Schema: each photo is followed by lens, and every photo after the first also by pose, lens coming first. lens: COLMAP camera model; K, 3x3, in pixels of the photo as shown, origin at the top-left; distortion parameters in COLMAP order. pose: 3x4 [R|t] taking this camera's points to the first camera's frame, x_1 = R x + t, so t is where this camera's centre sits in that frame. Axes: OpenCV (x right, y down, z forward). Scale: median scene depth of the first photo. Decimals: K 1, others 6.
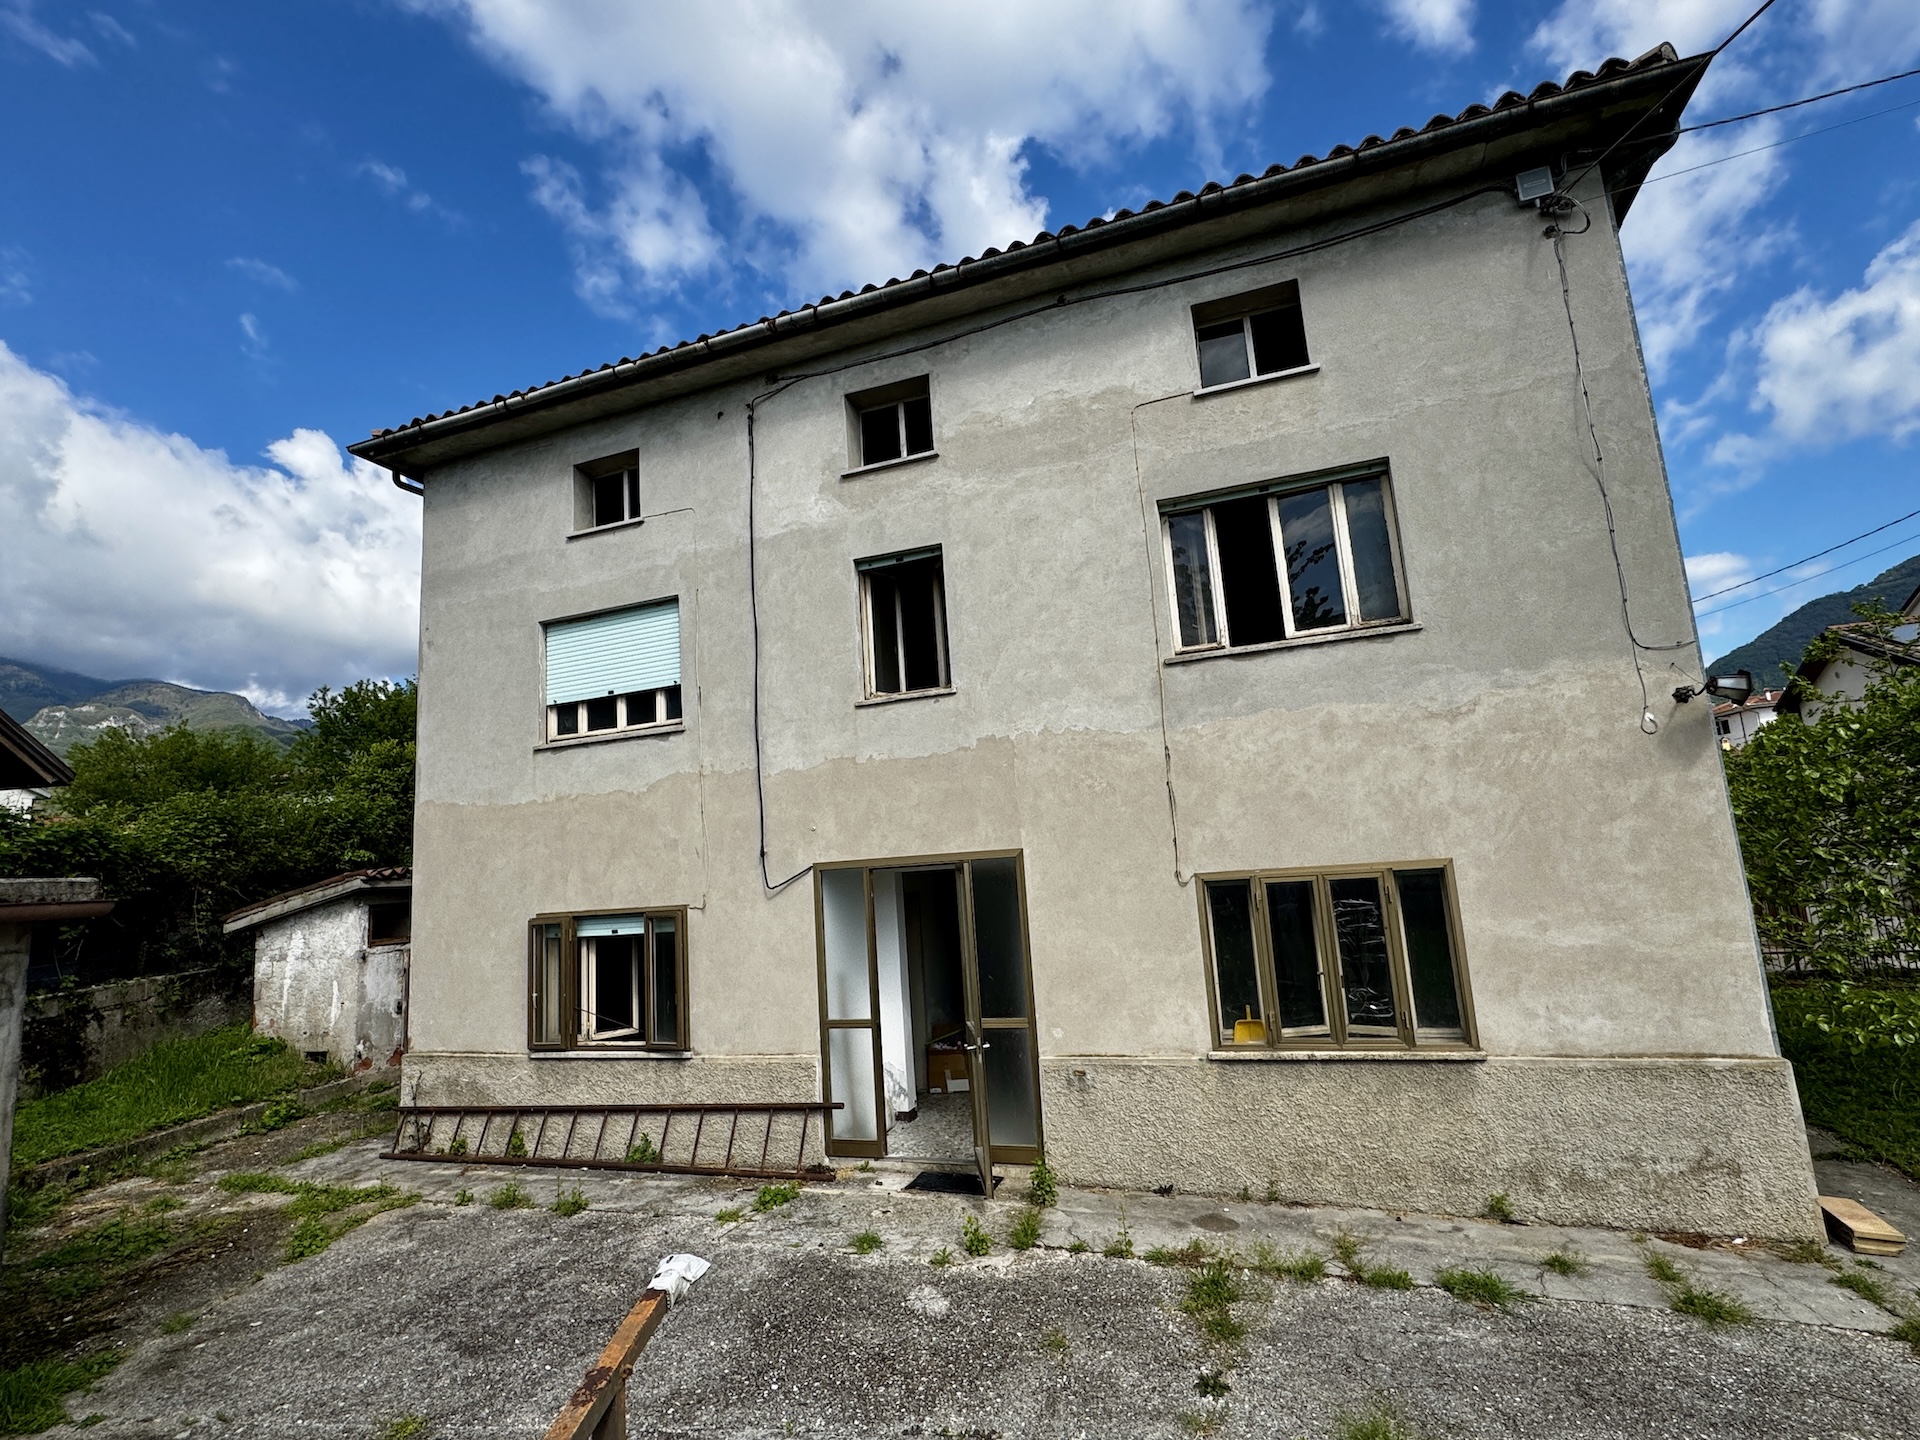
lens RADIAL K [[952.9, 0, 996.8], [0, 952.9, 697.8], [0, 0, 1]] dist [0.001581, -0.000794]
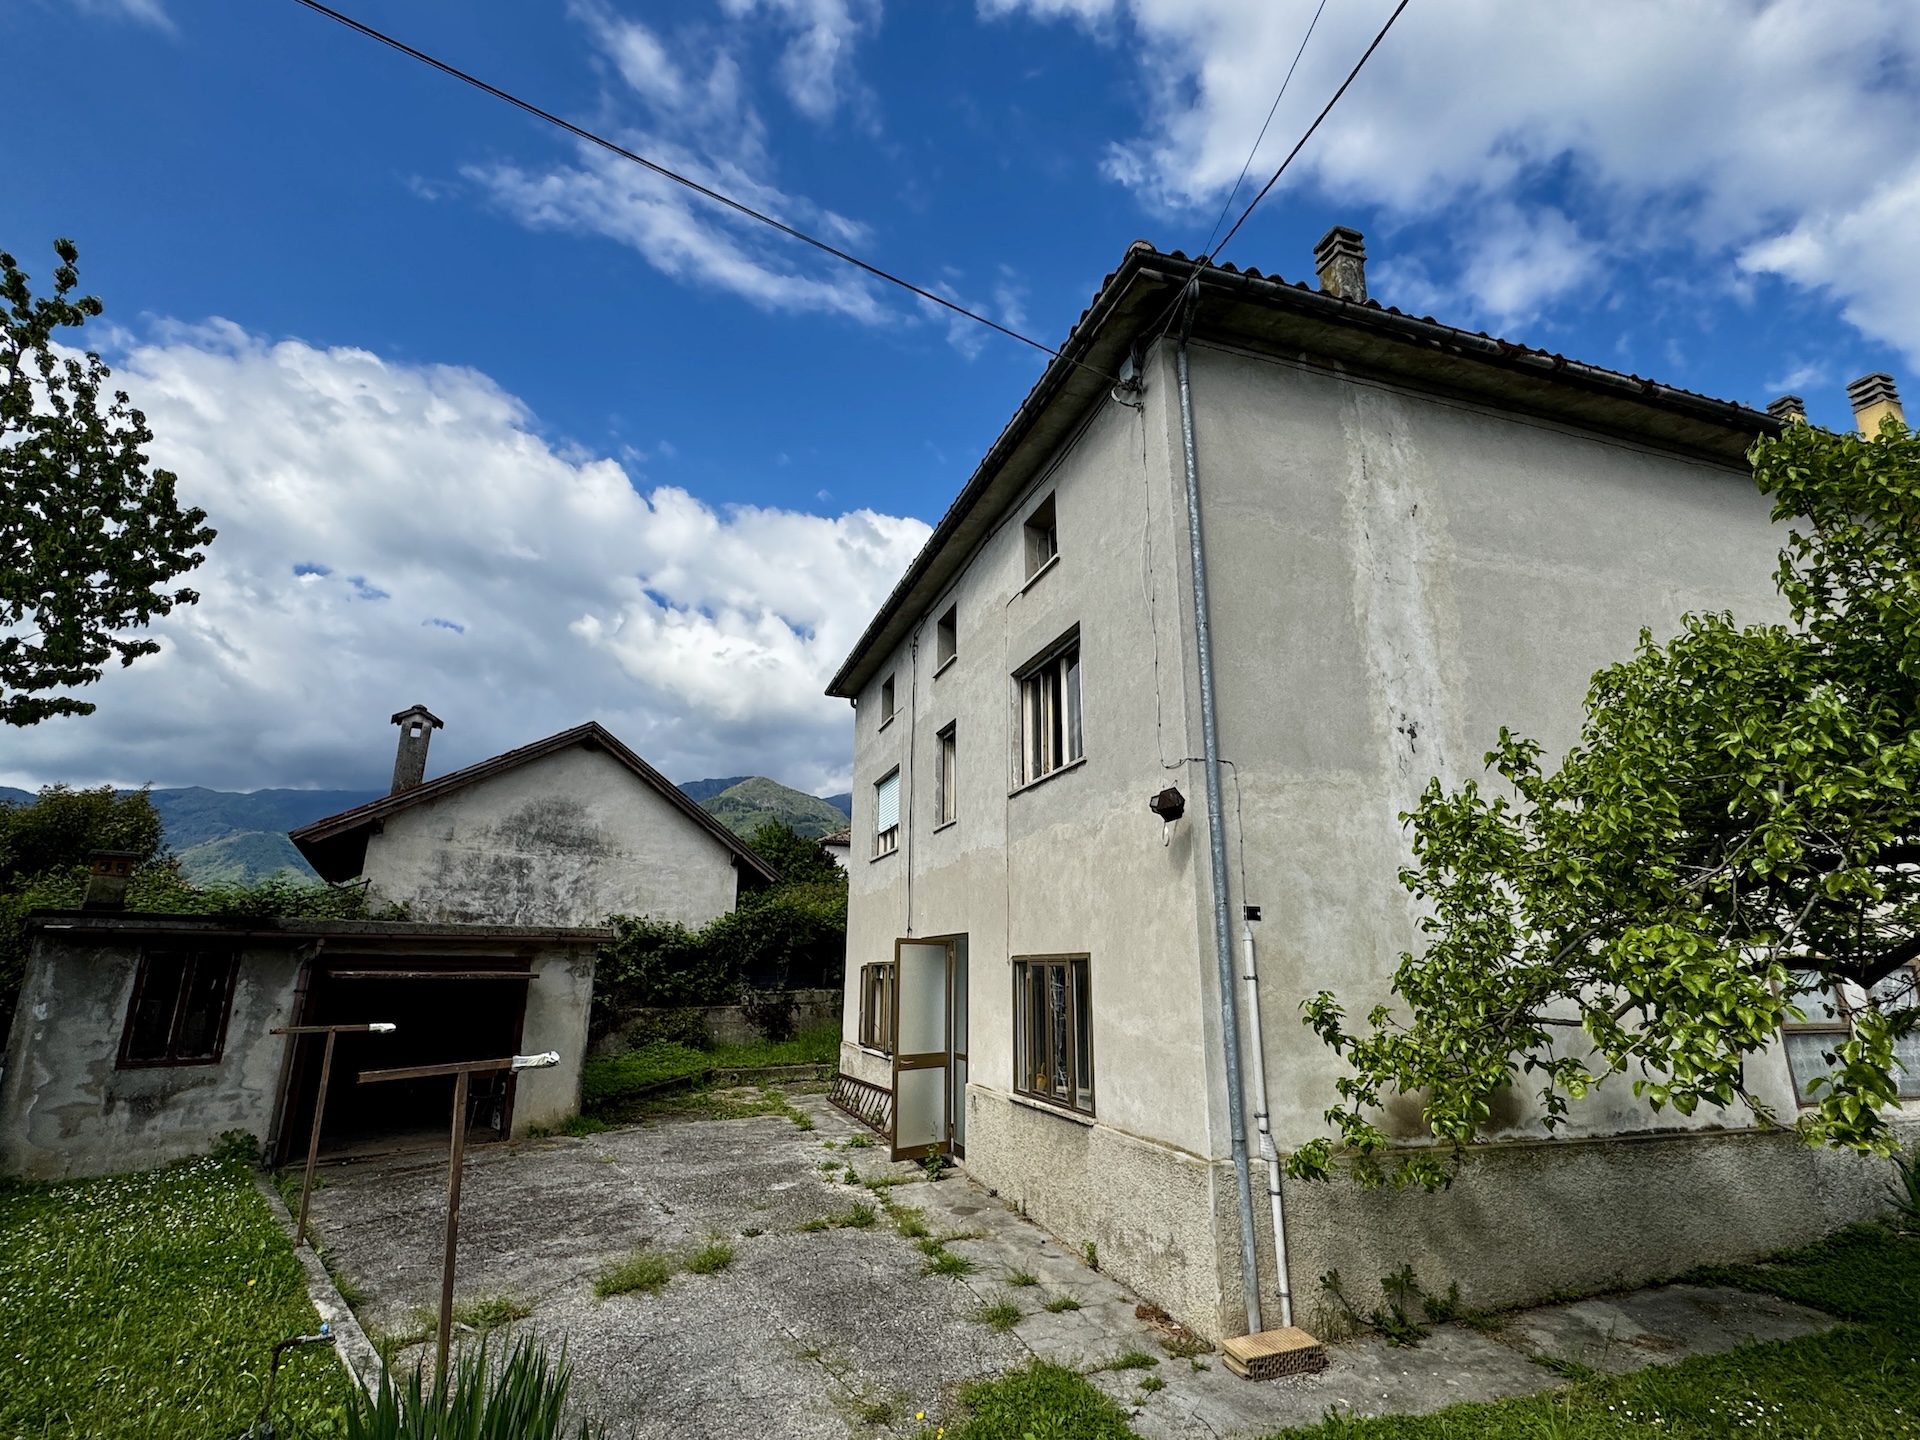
lens RADIAL K [[938.7, 0, 959.4], [0, 938.7, 714.6], [0, 0, 1]] dist [-0.003665, 0.000163]
pose [[0.633462, -0.132947, -0.762267, 1.375930], [0.073848, 0.991020, -0.111475, -0.009238], [0.770241, 0.014323, 0.637592, 0.122795]]
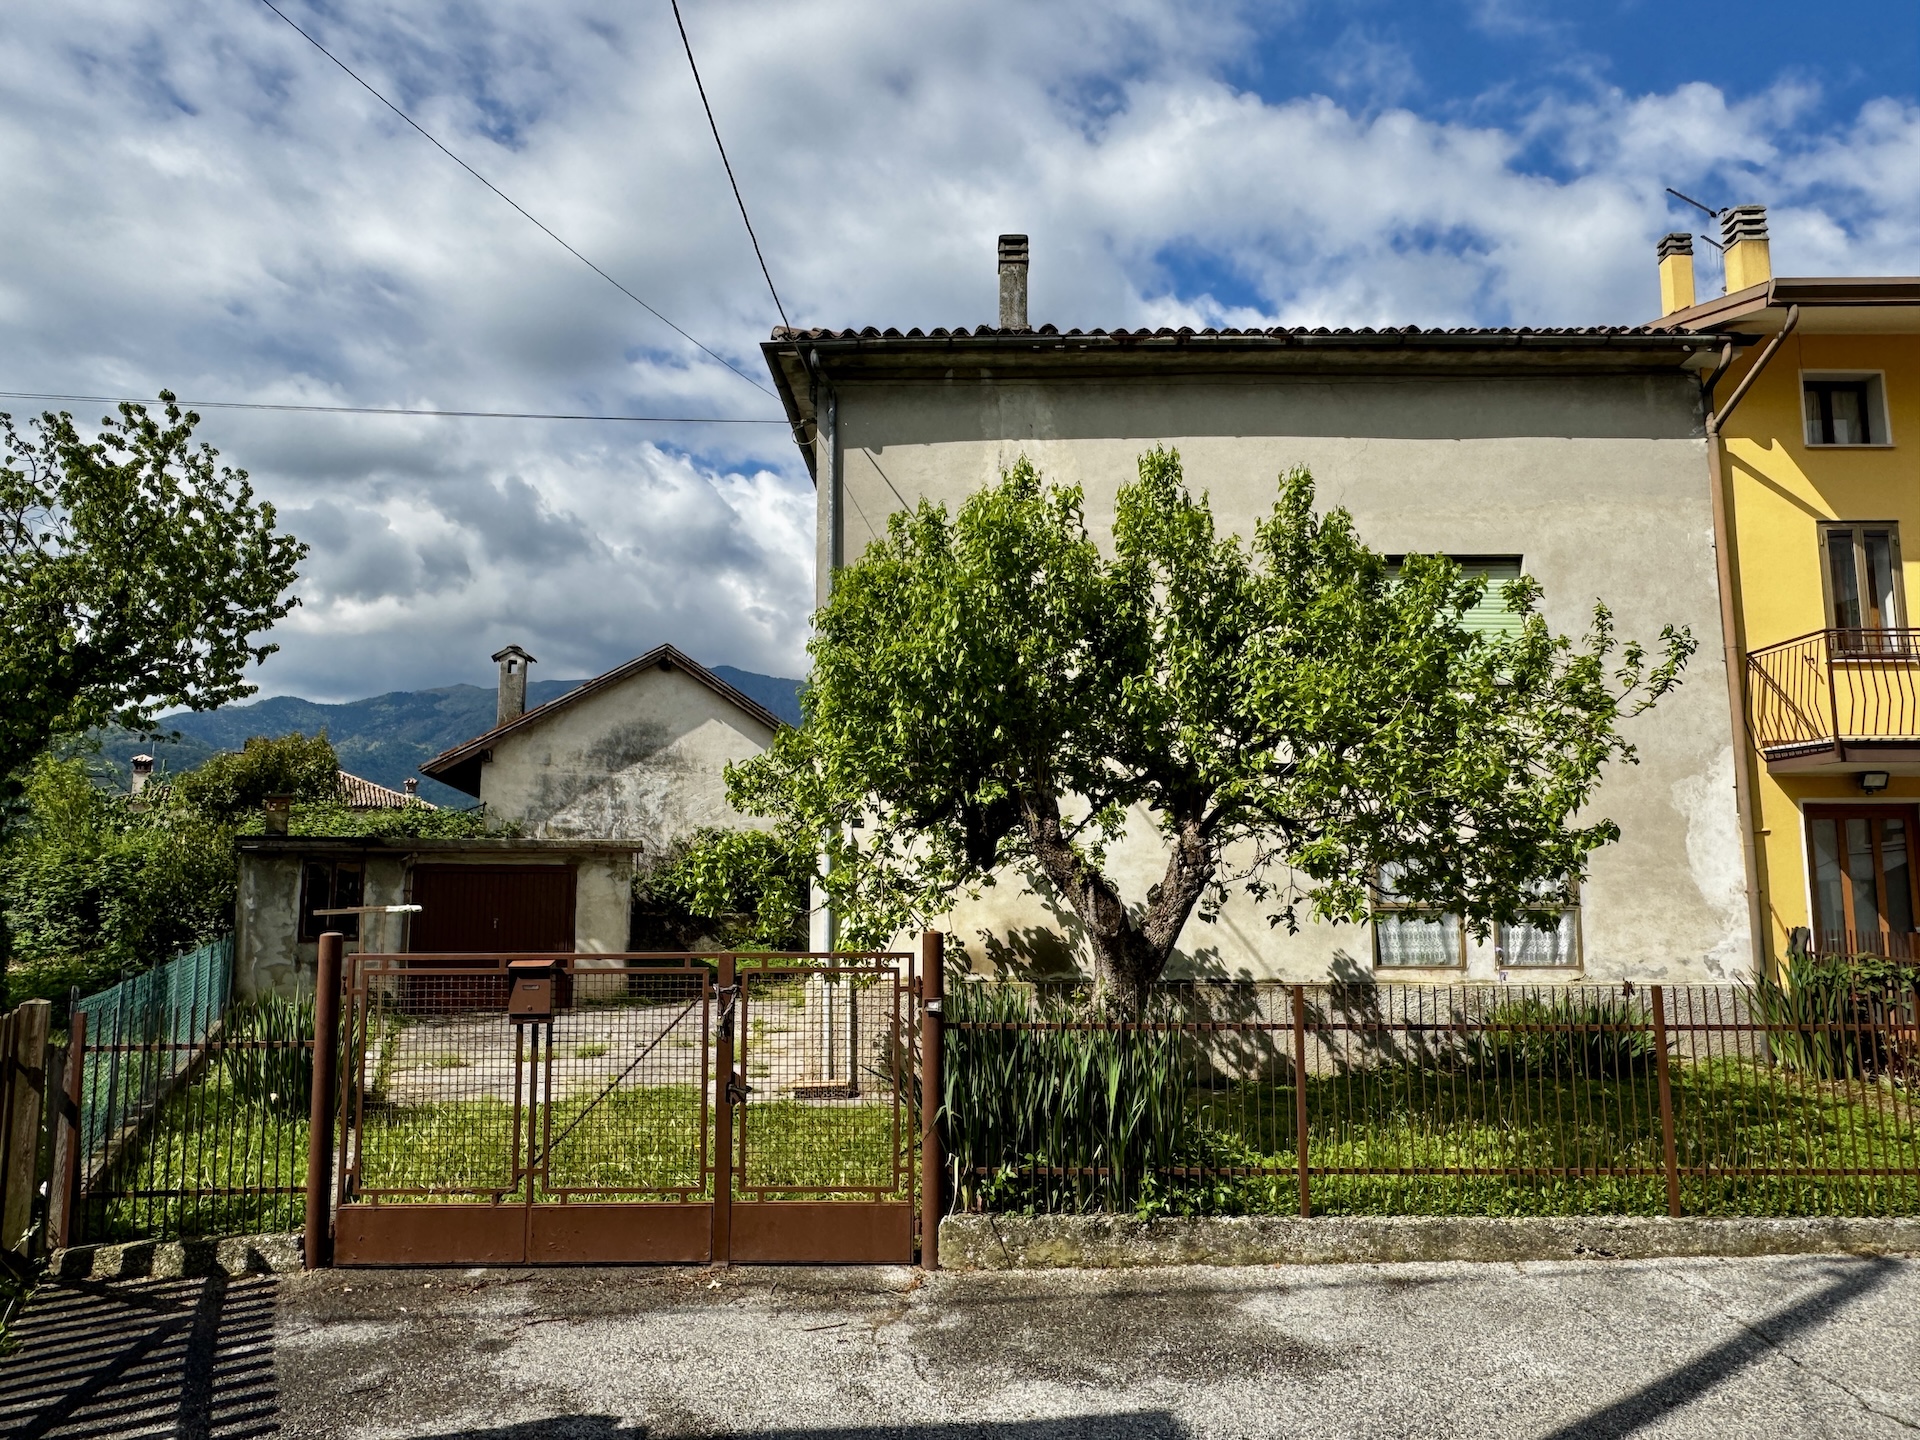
lens RADIAL K [[1327.9, 0, 960.0], [0, 1327.9, 720.0], [0, 0, 1]] dist [-0.012183, -0.001582]
pose [[0.351863, -0.049611, -0.934736, 2.233809], [0.125347, 0.992098, -0.005471, -0.012609], [0.927621, -0.115242, 0.355301, 0.323252]]
